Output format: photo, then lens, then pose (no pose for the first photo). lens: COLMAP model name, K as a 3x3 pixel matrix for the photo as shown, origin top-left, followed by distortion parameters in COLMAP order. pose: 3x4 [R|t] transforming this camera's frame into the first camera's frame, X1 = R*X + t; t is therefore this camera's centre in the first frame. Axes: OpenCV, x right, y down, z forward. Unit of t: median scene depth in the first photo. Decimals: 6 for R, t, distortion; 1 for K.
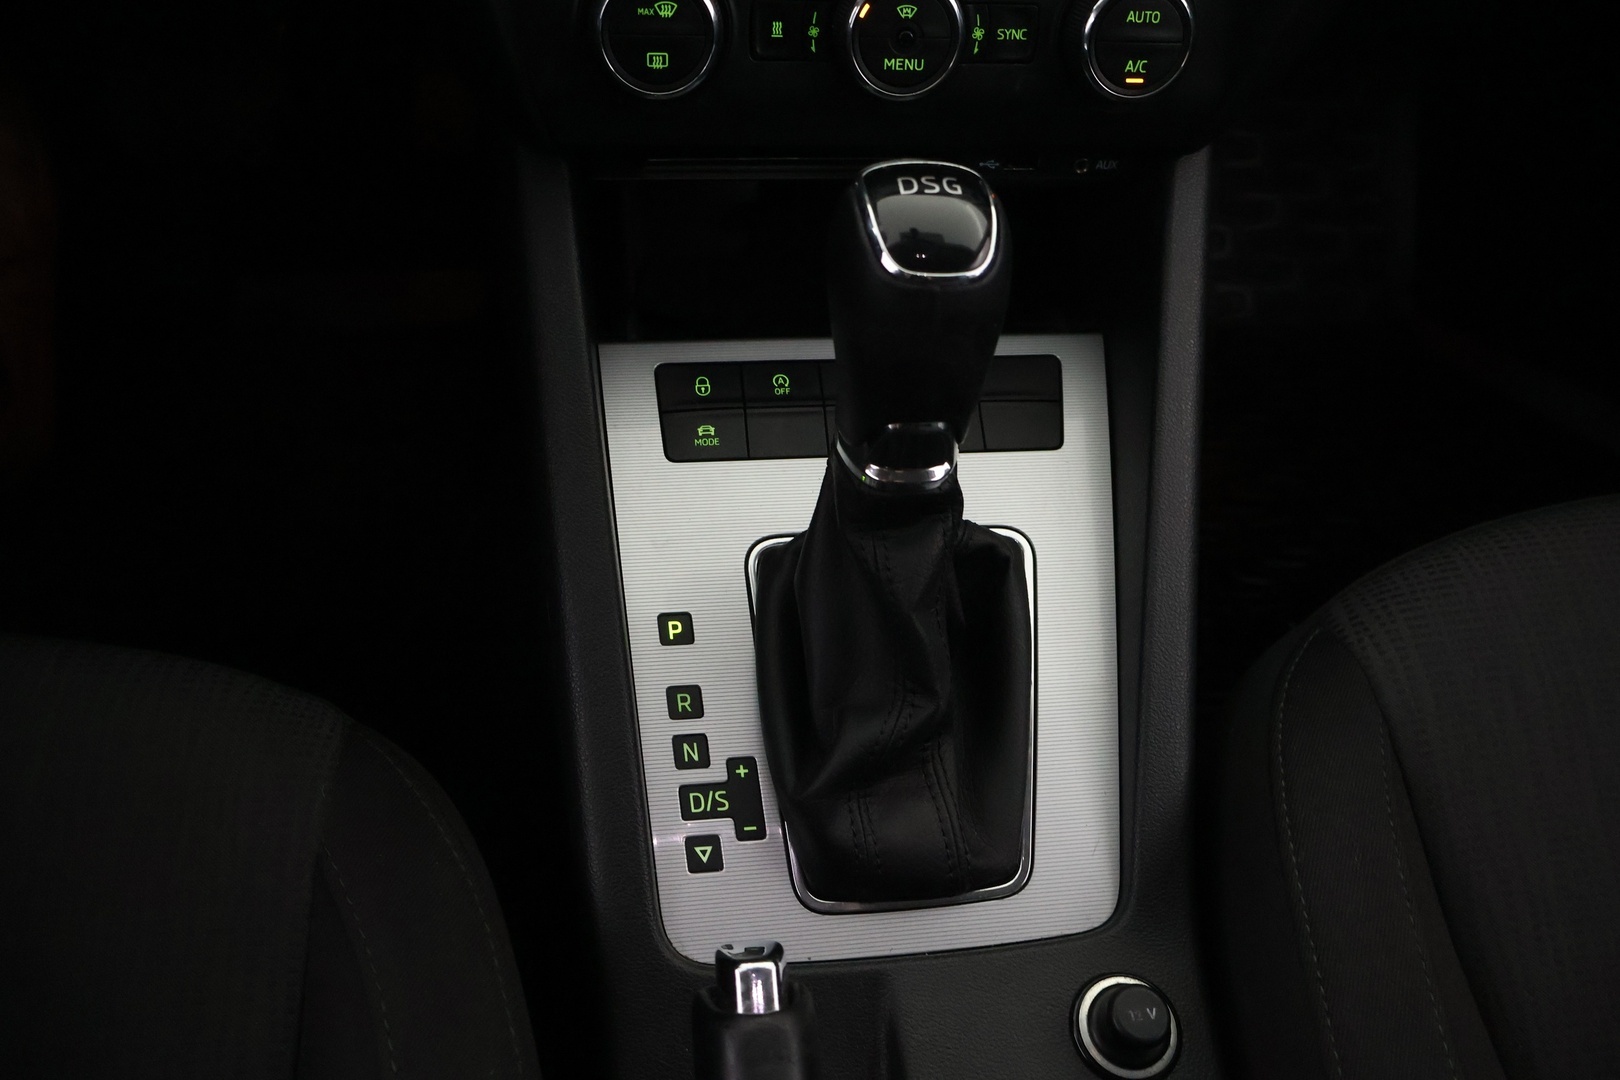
lens RADIAL K [[1375.2, 0, 798.9], [0, 1375.2, 545.0], [0, 0, 1]] dist [-0.009342, 0.021055]
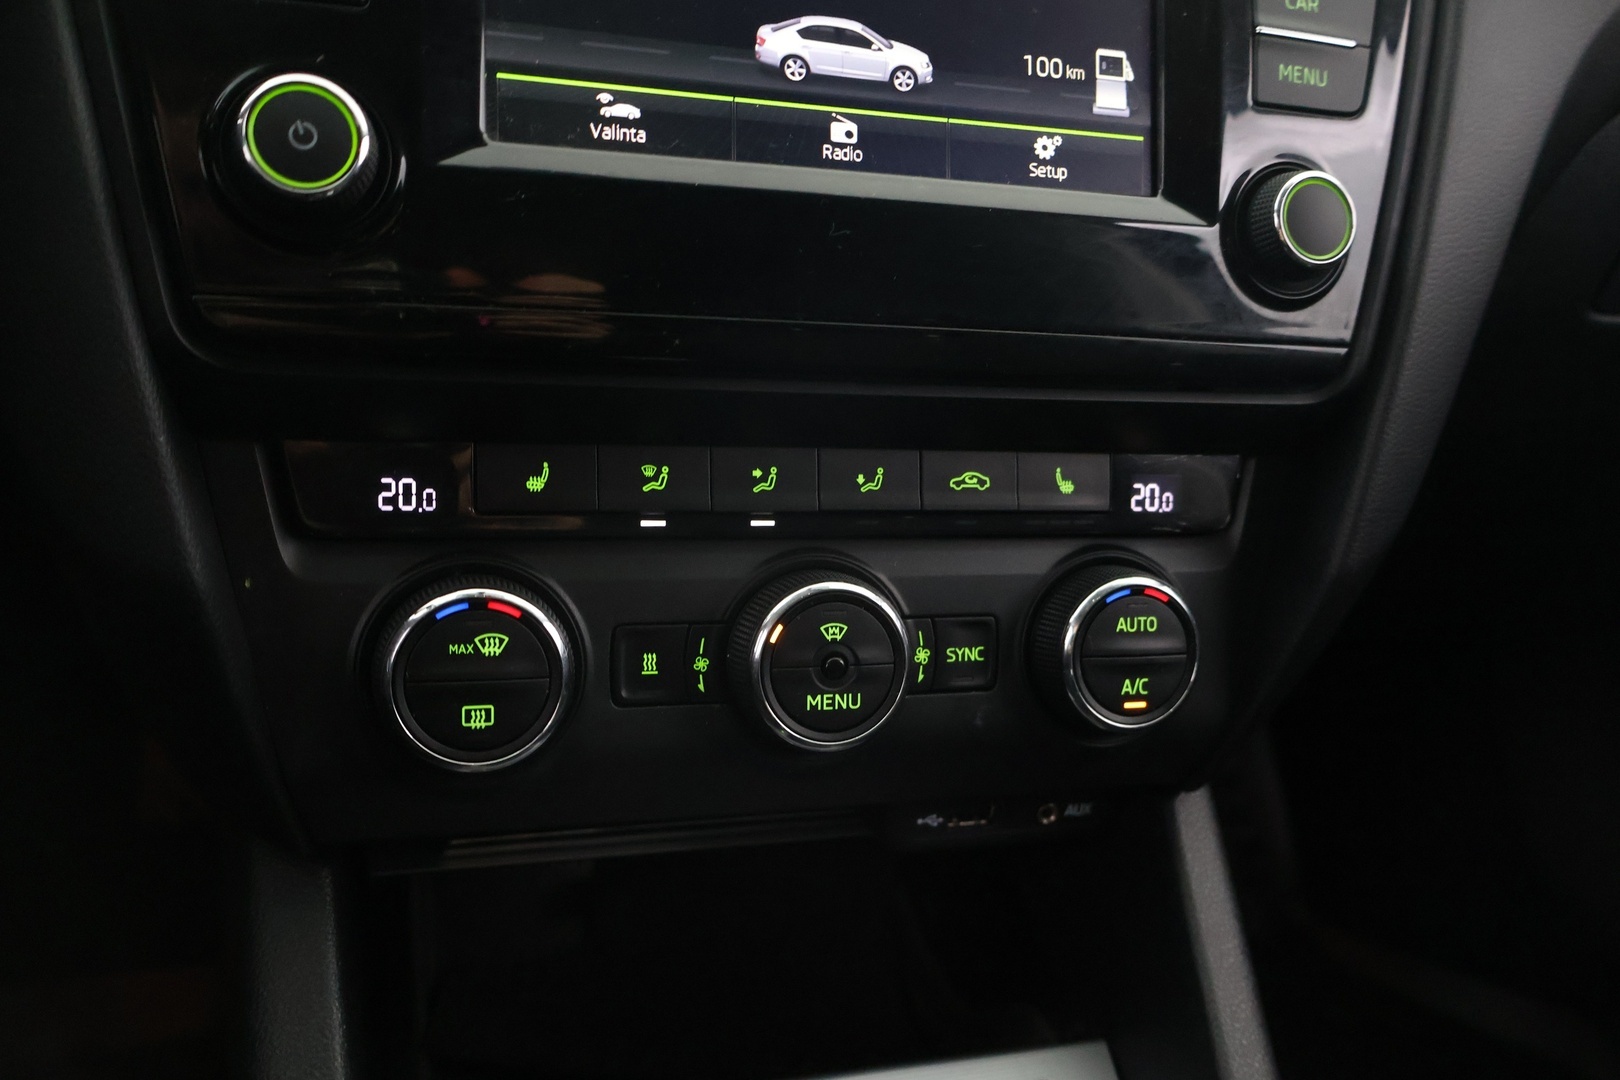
lens RADIAL K [[1375.2, 0, 812.8], [0, 1375.2, 528.2], [0, 0, 1]] dist [-0.009342, 0.021055]
pose [[0.982846, -0.031491, 0.181717, -0.059735], [0.106721, 0.900700, -0.421129, -0.131570], [-0.150411, 0.433298, 0.888611, 0.329312]]
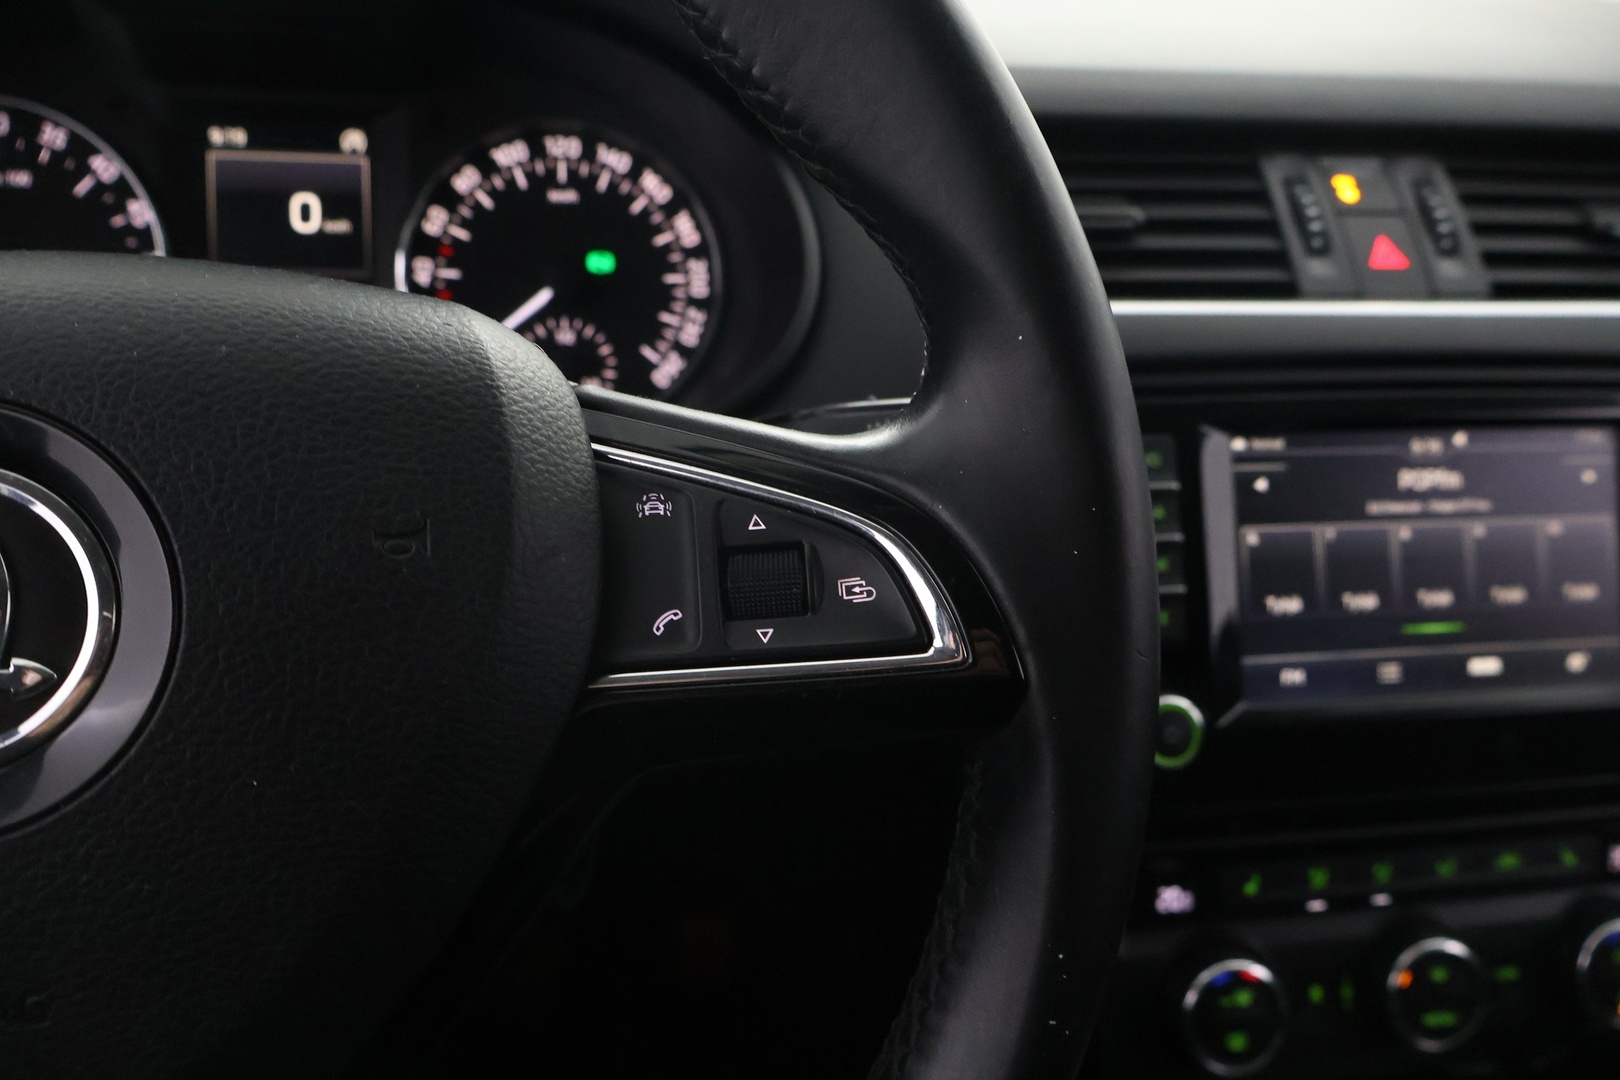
lens RADIAL K [[1375.2, 0, 803.7], [0, 1375.2, 532.8], [0, 0, 1]] dist [-0.009342, 0.021055]
pose [[0.995212, -0.064801, 0.073176, -0.486330], [0.091162, 0.885440, -0.455725, -0.236777], [-0.035262, 0.460214, 0.887108, -0.145353]]
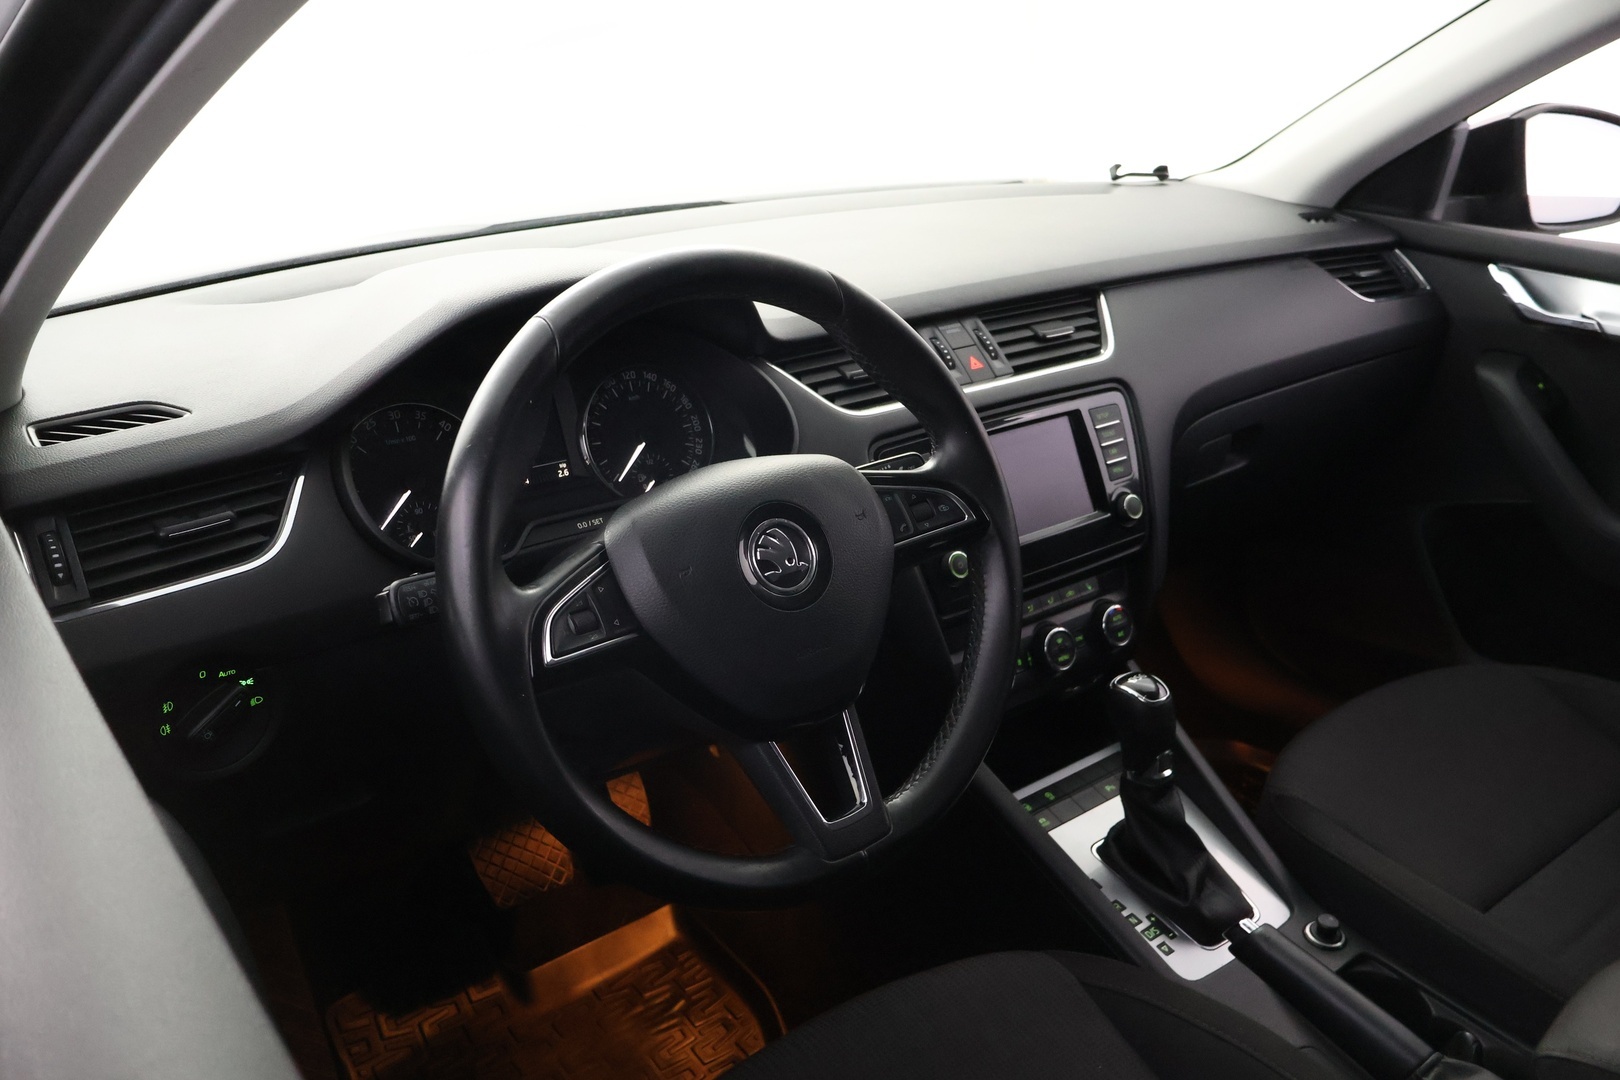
lens RADIAL K [[1375.2, 0, 810.6], [0, 1375.2, 544.1], [0, 0, 1]] dist [-0.009342, 0.021055]
pose [[0.844649, -0.275717, 0.458856, -1.564383], [0.459490, 0.813197, -0.357182, 0.222460], [-0.274659, 0.512533, 0.813556, -1.241801]]
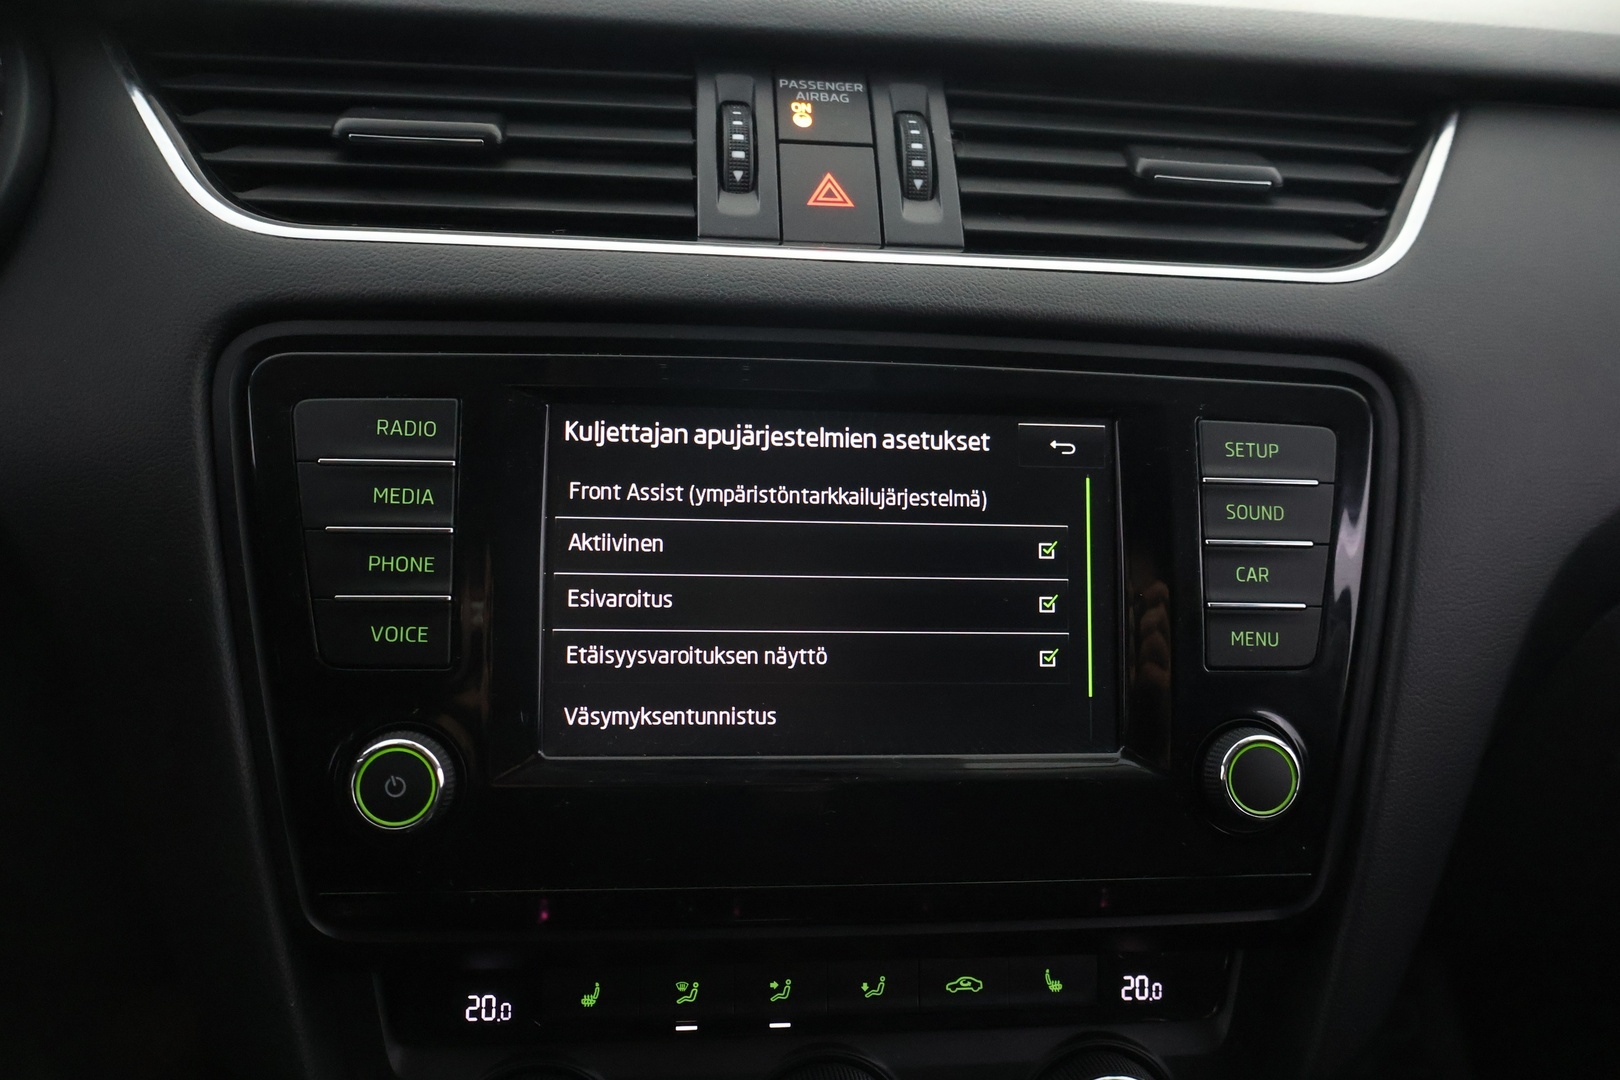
lens RADIAL K [[1375.2, 0, 803.0], [0, 1375.2, 541.8], [0, 0, 1]] dist [-0.009342, 0.021055]
pose [[0.999695, -0.024585, 0.002353, 0.065118], [0.022415, 0.863180, -0.504398, -0.268101], [0.010370, 0.504297, 0.863468, 0.081840]]
